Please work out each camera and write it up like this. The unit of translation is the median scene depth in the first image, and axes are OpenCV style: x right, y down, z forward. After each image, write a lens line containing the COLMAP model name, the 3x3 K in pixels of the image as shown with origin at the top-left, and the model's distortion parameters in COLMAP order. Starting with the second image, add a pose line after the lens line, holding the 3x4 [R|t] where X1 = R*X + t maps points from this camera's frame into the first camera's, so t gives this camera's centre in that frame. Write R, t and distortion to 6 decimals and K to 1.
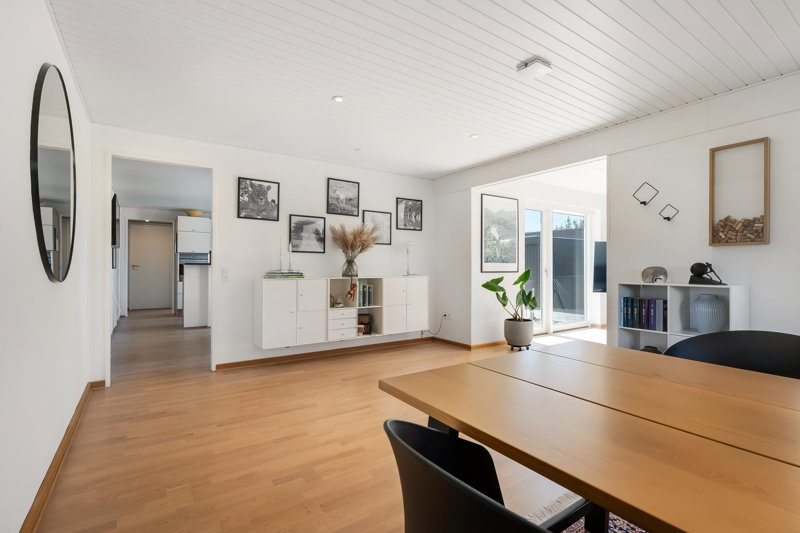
lens RADIAL K [[381.1, 0, 402.7], [0, 381.1, 264.9], [0, 0, 1]] dist [0.000754, 0.001091]
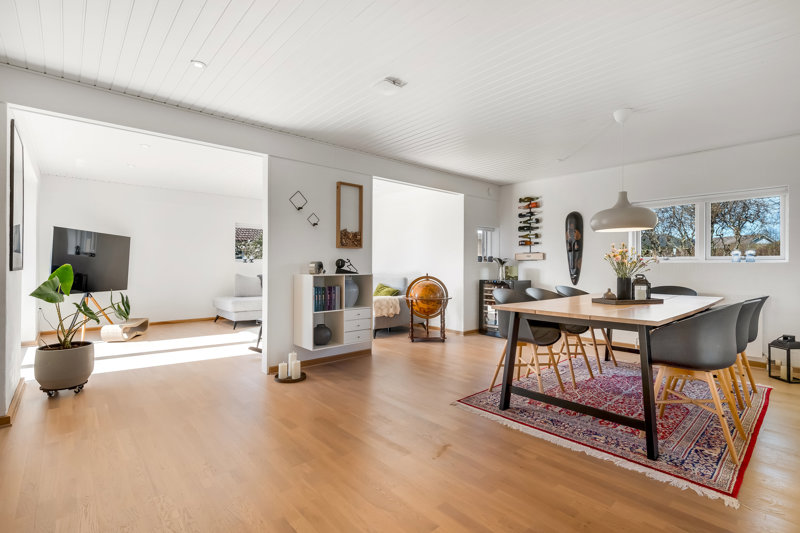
lens RADIAL K [[381.1, 0, 398.4], [0, 381.1, 262.5], [0, 0, 1]] dist [0.000754, 0.001091]
pose [[-0.136296, 0.003580, 0.990662, -0.688990], [-0.007103, 0.999964, -0.004590, 0.013193], [-0.990643, -0.007662, -0.136266, 0.984157]]
